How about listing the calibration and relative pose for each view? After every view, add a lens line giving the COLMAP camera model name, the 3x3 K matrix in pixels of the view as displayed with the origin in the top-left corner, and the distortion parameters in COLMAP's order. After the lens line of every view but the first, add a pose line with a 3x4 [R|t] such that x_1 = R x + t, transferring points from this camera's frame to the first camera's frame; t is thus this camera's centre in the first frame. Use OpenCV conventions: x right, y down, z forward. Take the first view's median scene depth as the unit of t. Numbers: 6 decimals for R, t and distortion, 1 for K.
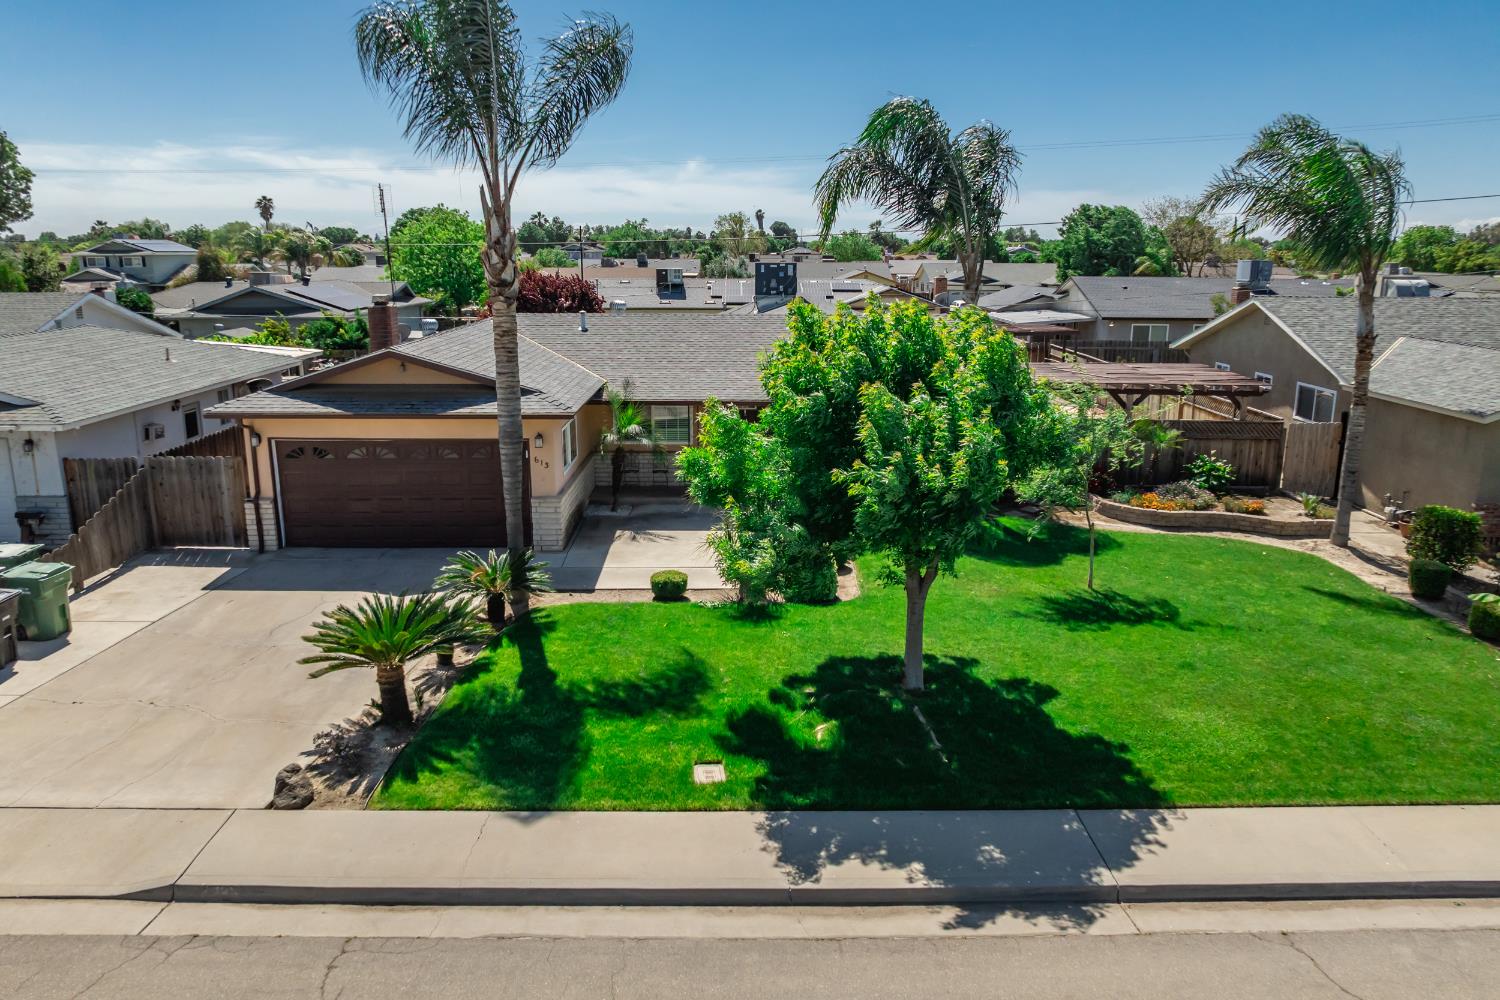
lens RADIAL K [[1050.2, 0, 750.0], [0, 1050.2, 500.0], [0, 0, 1]] dist [-0.034181, -0.002932]
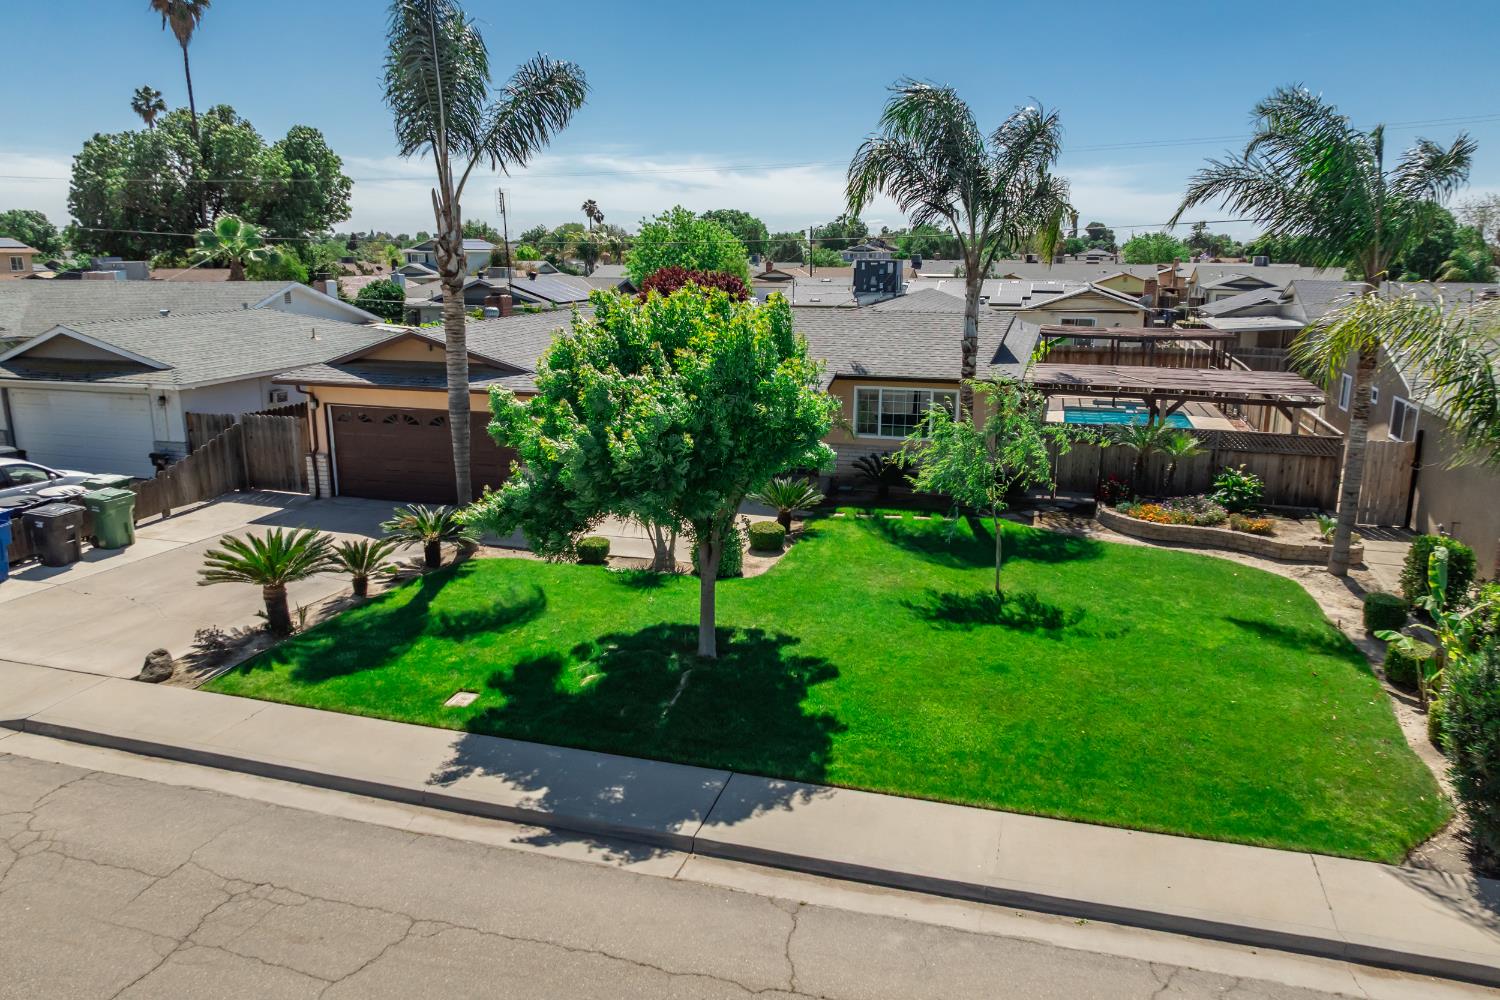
lens RADIAL K [[1050.2, 0, 750.0], [0, 1050.2, 500.0], [0, 0, 1]] dist [-0.034181, -0.002932]
pose [[0.956089, 0.068591, -0.284938, 0.408730], [-0.068942, 0.997582, 0.008812, 0.008302], [0.284853, 0.011219, 0.958506, -0.006869]]
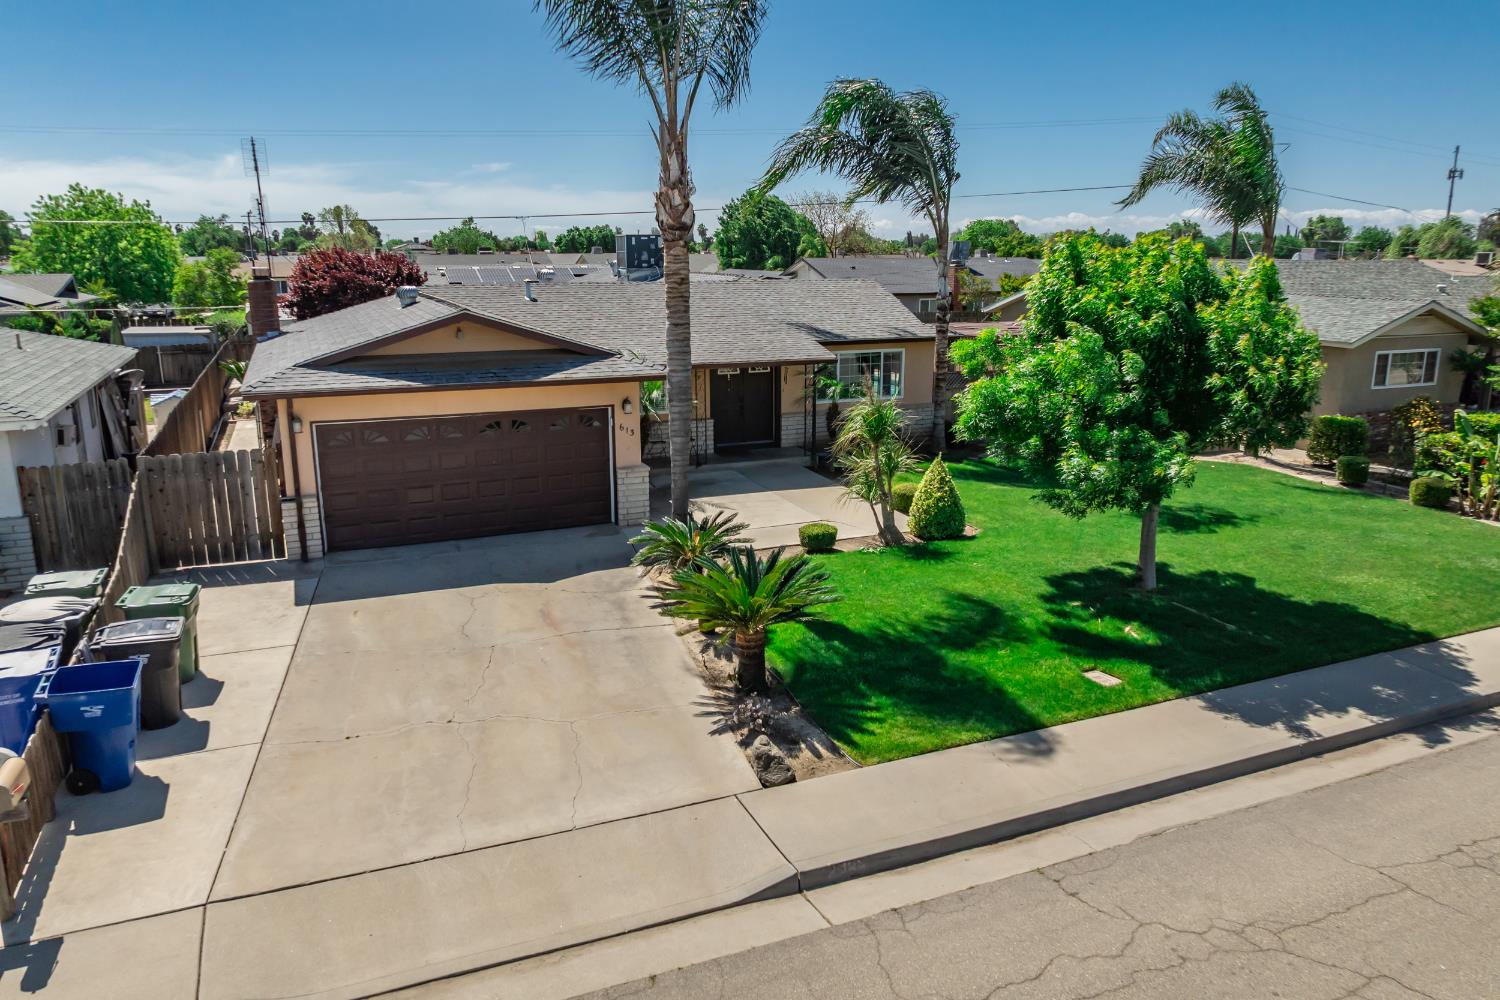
lens RADIAL K [[1050.2, 0, 750.0], [0, 1050.2, 500.0], [0, 0, 1]] dist [-0.034181, -0.002932]
pose [[0.924417, -0.092184, 0.370074, -0.524588], [0.091825, 0.995601, 0.018627, 0.022279], [-0.370163, 0.016763, 0.928815, 0.109963]]
